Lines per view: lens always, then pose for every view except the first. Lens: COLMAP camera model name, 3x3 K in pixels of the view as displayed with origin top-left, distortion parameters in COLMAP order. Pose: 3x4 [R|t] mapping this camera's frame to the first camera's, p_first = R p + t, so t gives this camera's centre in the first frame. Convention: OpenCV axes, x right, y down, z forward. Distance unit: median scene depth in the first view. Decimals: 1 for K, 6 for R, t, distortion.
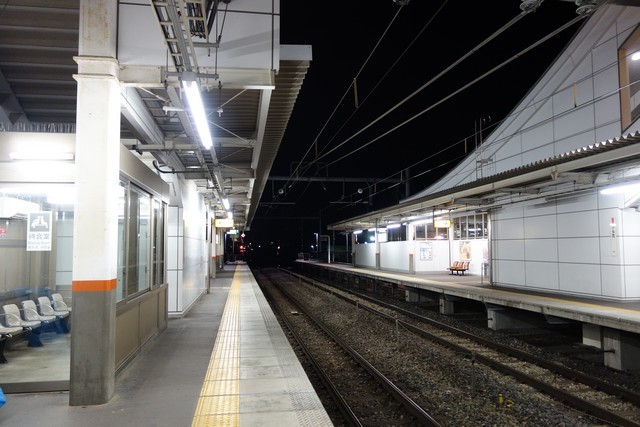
lens RADIAL K [[502.8, 0, 321.8], [0, 502.8, 214.1], [0, 0, 1]] dist [0.004011, -0.002015]
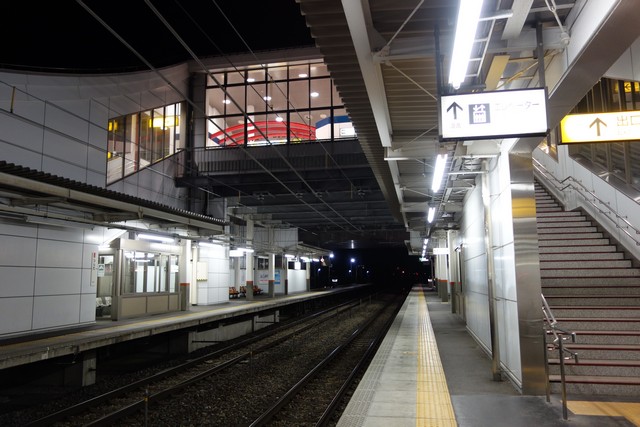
lens RADIAL K [[502.8, 0, 321.8], [0, 502.8, 214.1], [0, 0, 1]] dist [0.004011, -0.002015]
pose [[-0.939114, 0.060466, 0.338243, -0.317683], [-0.006516, 0.981084, -0.193475, 0.142162], [-0.343543, -0.183899, -0.920956, 1.915769]]
